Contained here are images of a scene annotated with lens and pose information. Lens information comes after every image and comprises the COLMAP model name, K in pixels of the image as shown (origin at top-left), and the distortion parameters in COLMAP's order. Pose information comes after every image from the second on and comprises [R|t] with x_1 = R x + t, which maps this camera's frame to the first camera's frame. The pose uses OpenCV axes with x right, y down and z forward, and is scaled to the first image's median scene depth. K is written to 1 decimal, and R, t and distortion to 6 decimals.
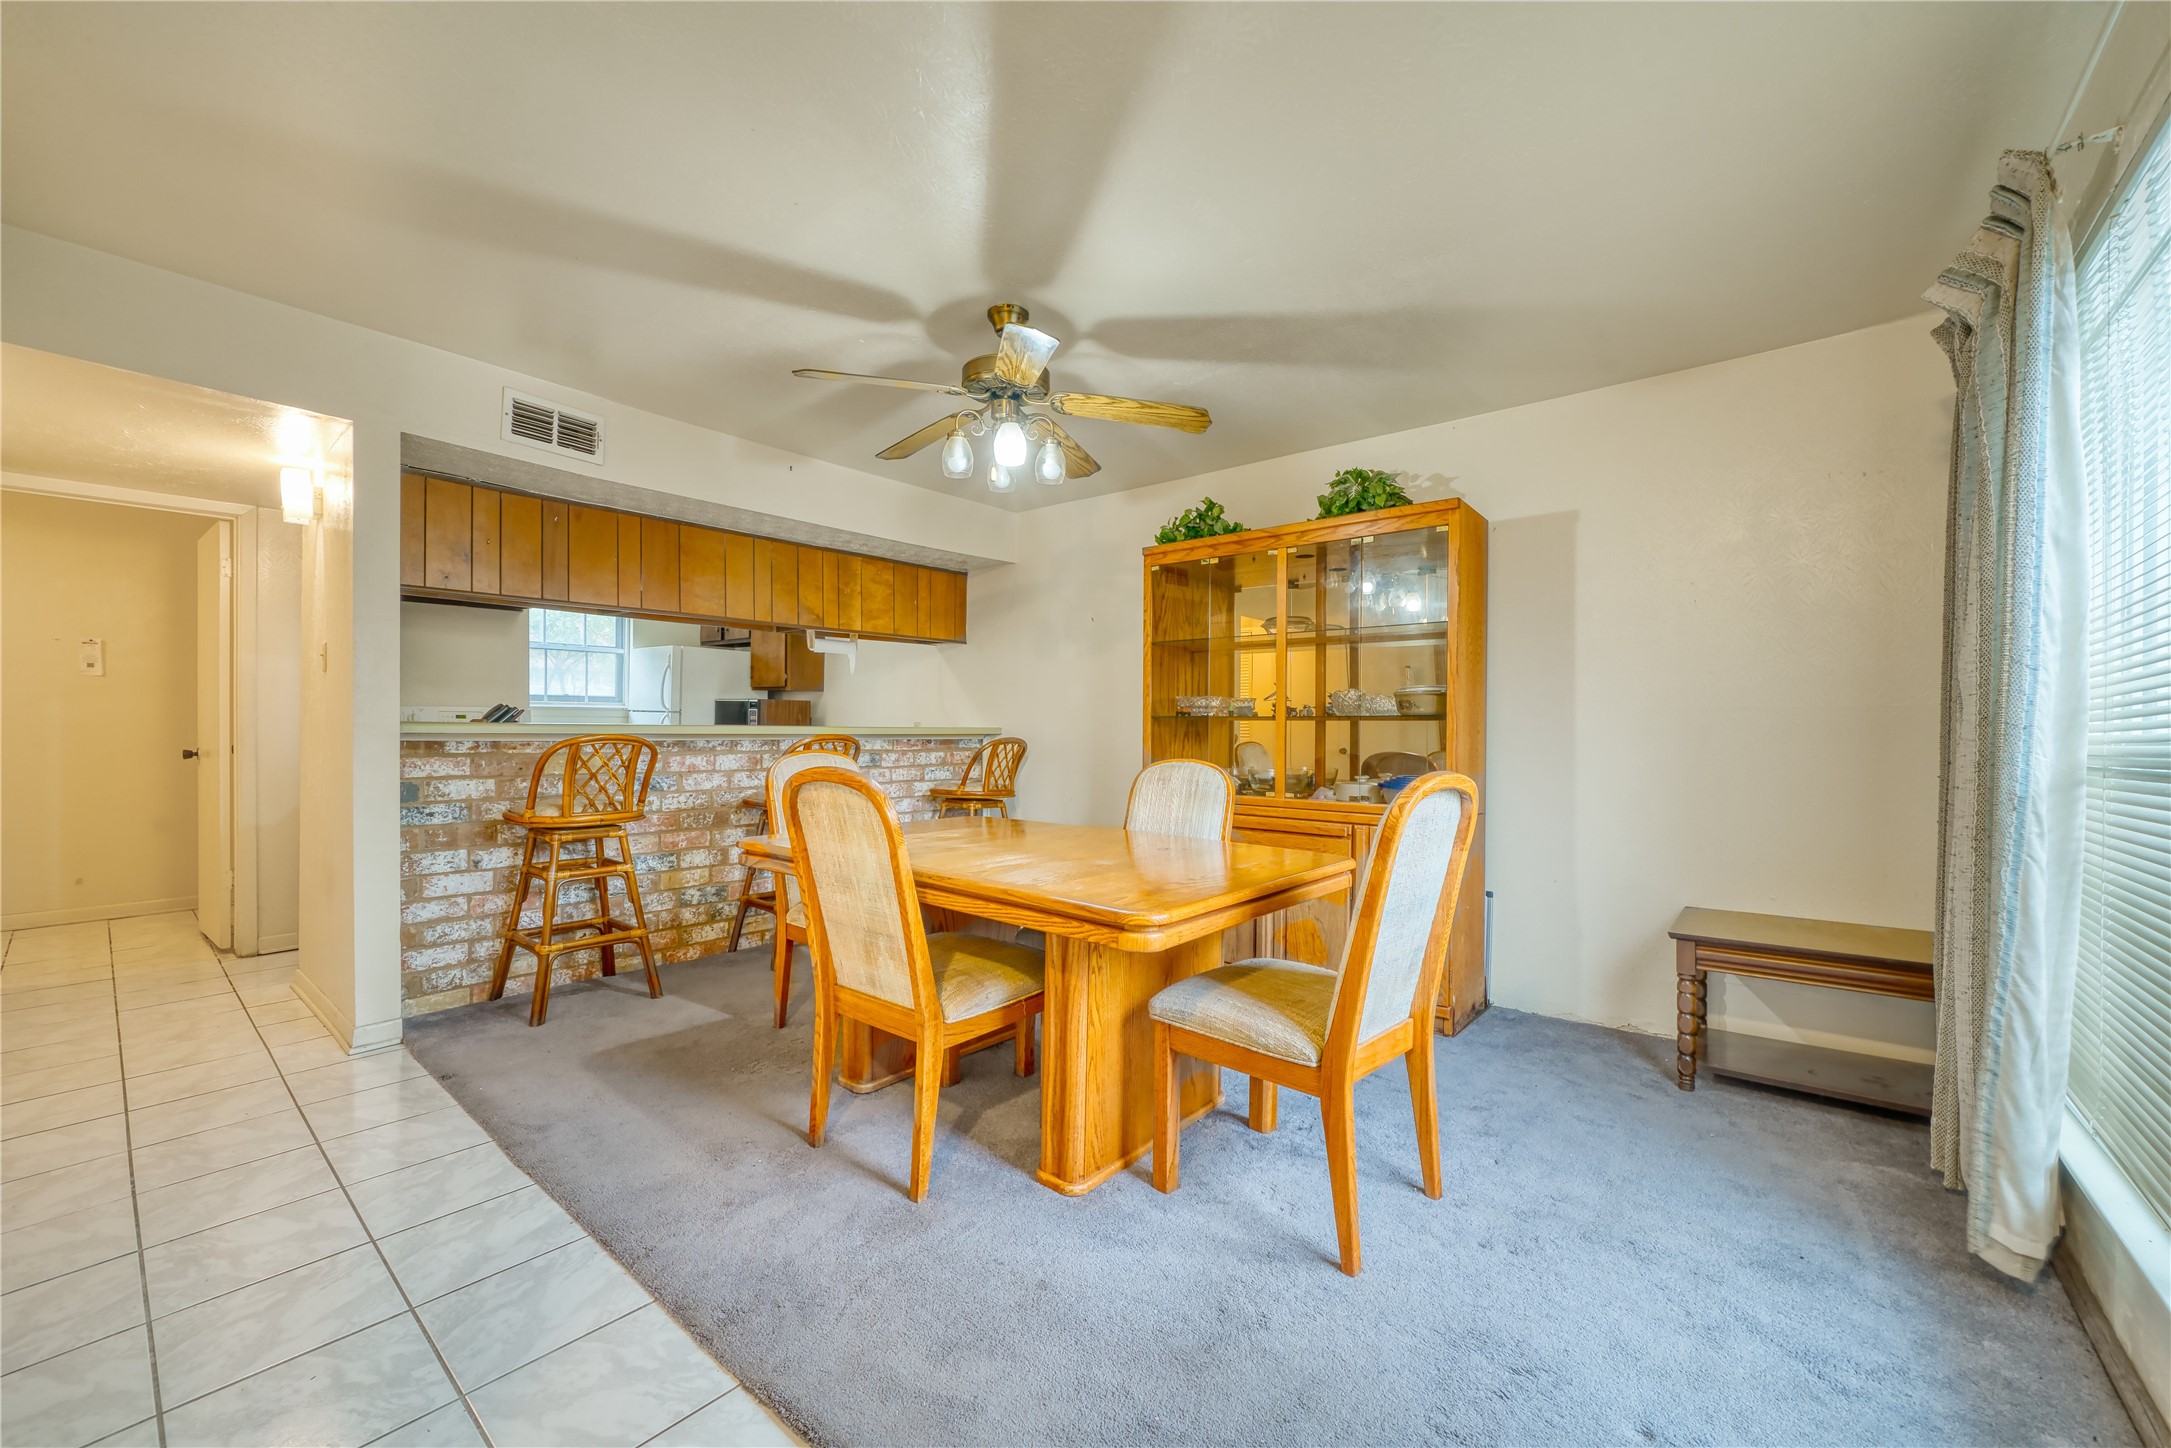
lens RADIAL K [[837.3, 0, 1085.5], [0, 837.3, 724.0], [0, 0, 1]] dist [0.000034, -0.000109]
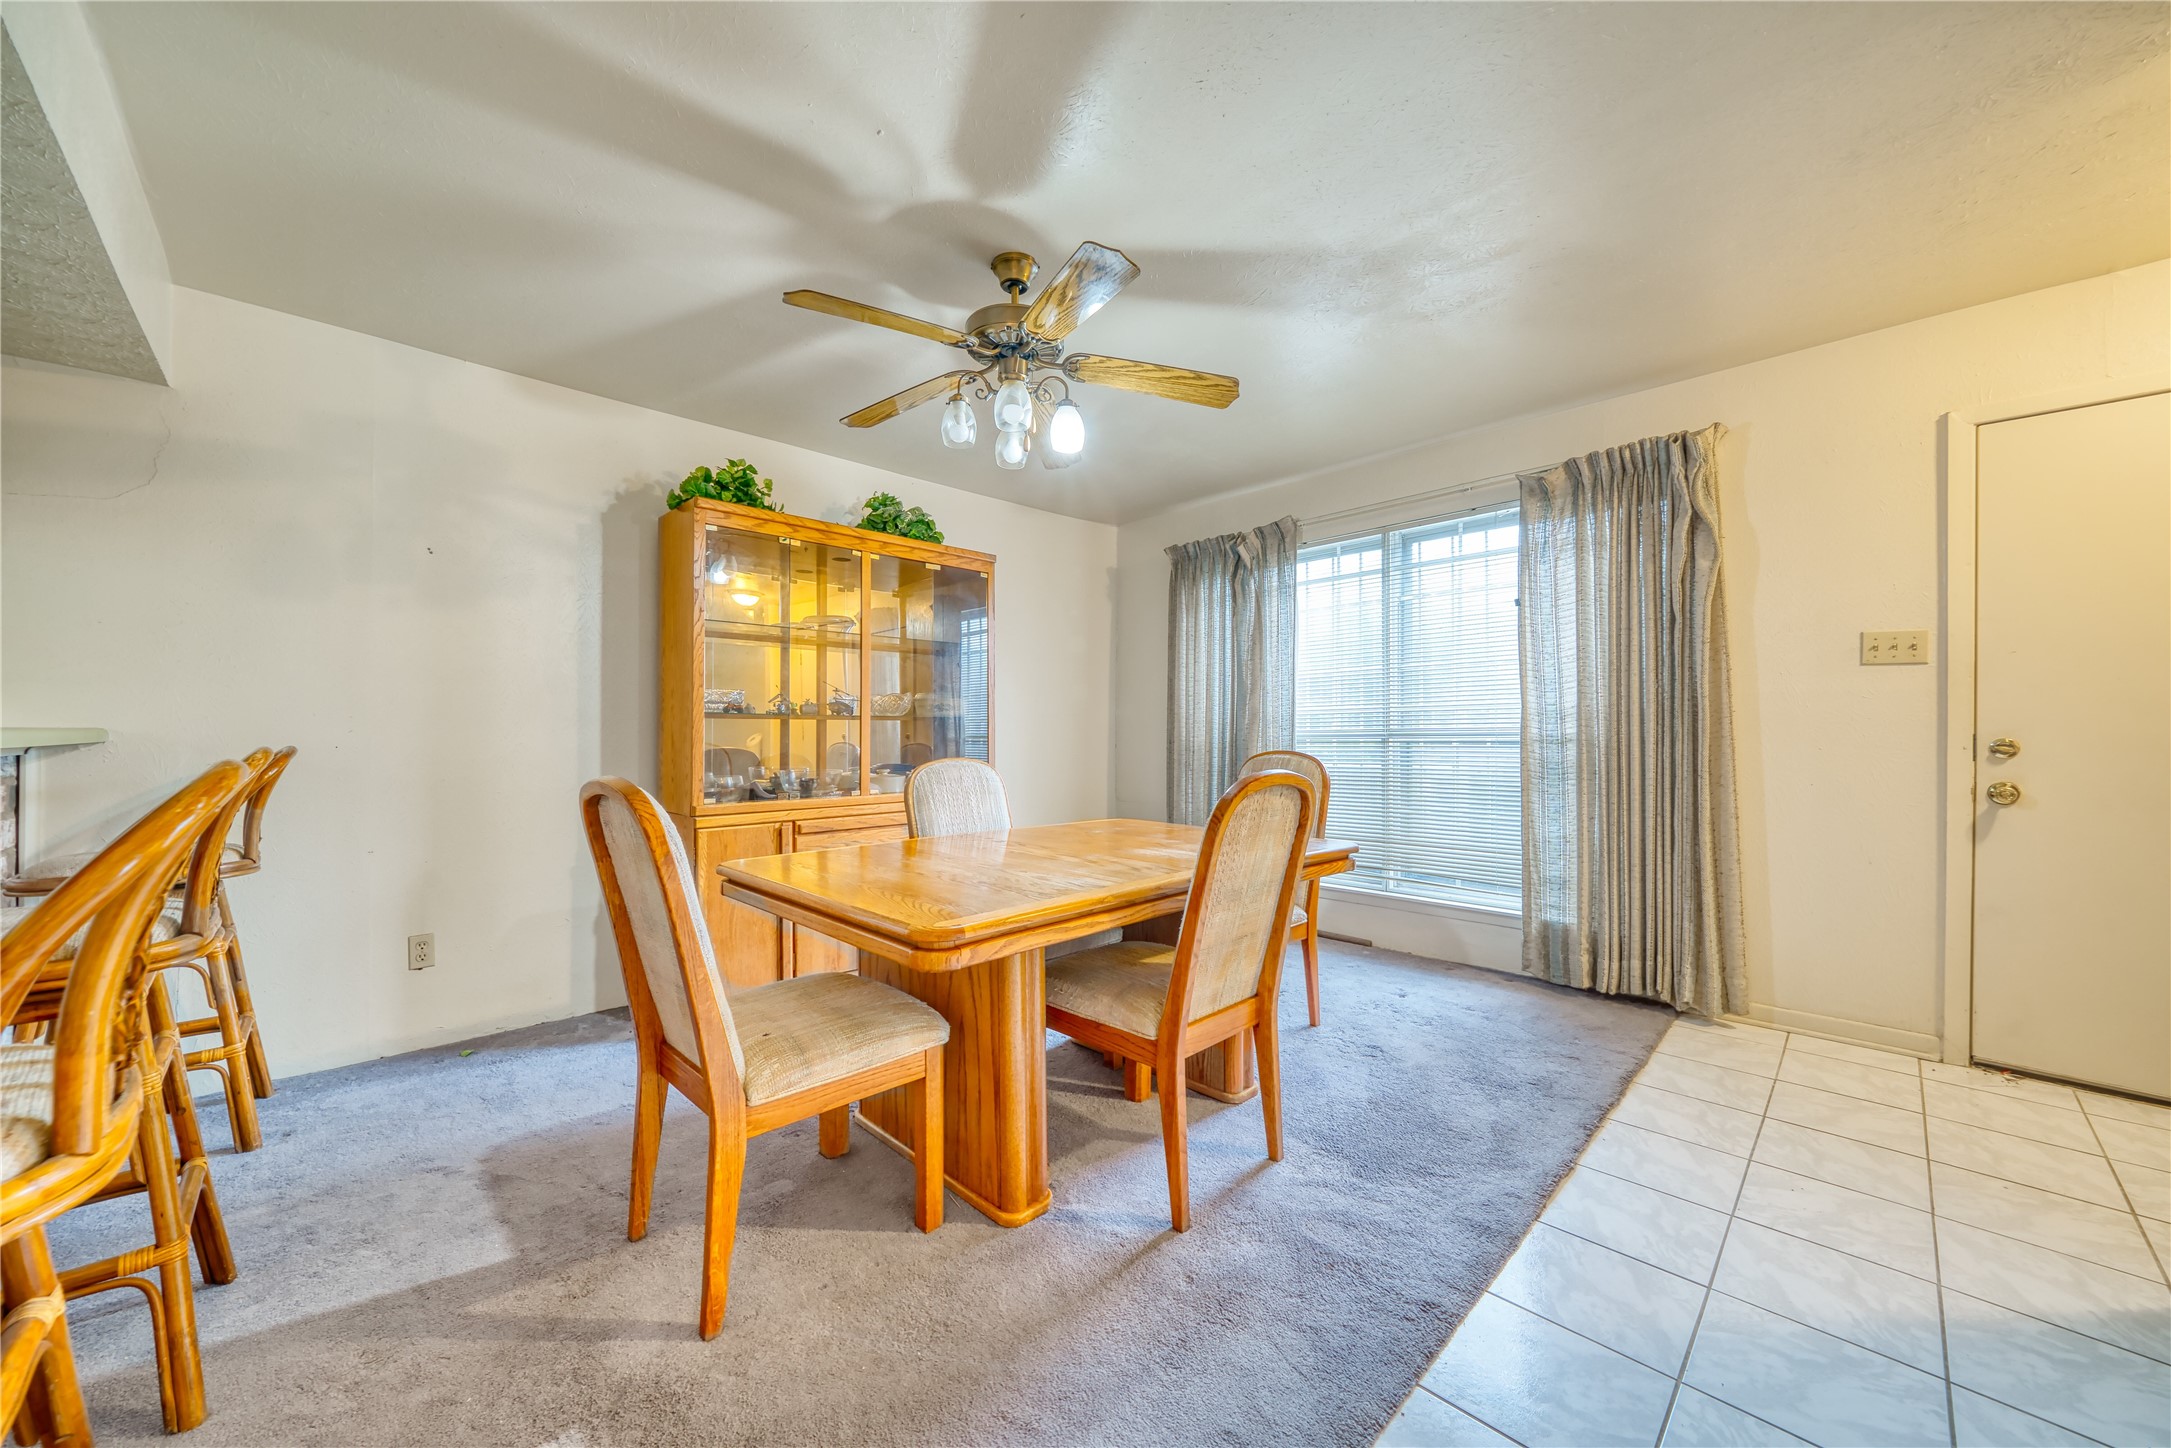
lens RADIAL K [[792.7, 0, 1085.5], [0, 792.7, 724.0], [0, 0, 1]] dist [-0.000244, -0.000017]
pose [[0.104583, 0.001612, 0.994515, -1.246797], [-0.004414, 0.999990, -0.001157, 0.001011], [-0.994506, -0.004269, 0.104589, 1.132593]]
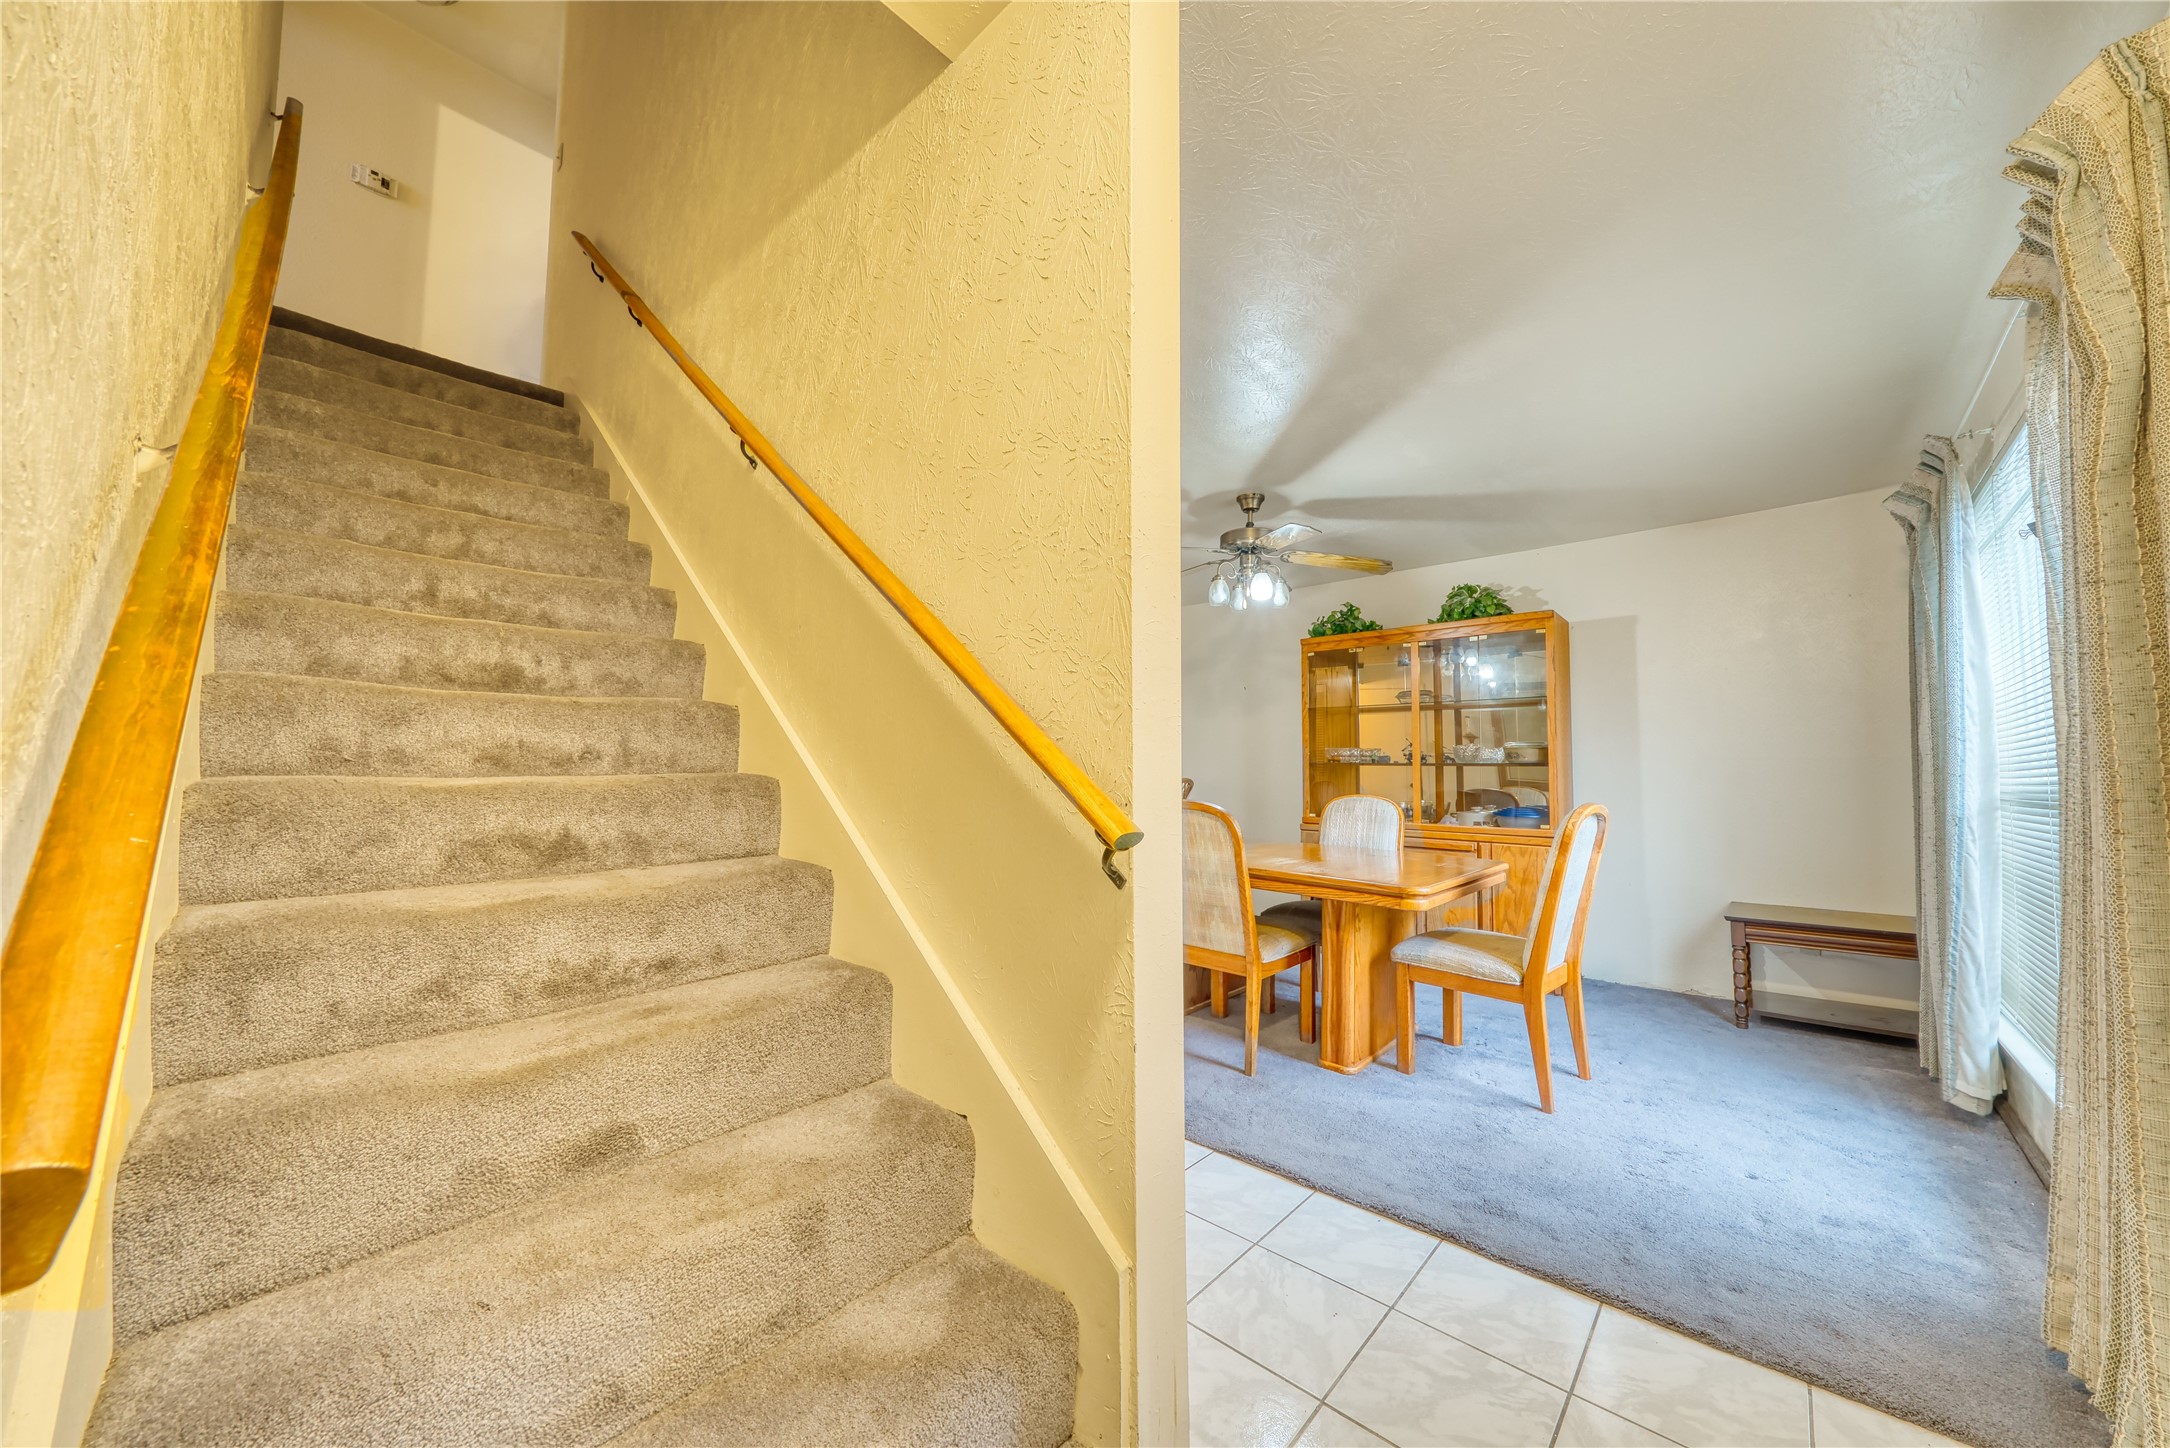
lens RADIAL K [[754.1, 0, 1081.7], [0, 754.1, 723.5], [0, 0, 1]] dist [-0.006930, 0.000000]
pose [[0.998583, -0.005015, -0.052984, -0.426930], [0.002271, 0.998658, -0.051732, -0.020933], [0.053173, 0.051538, 0.997254, -0.455863]]
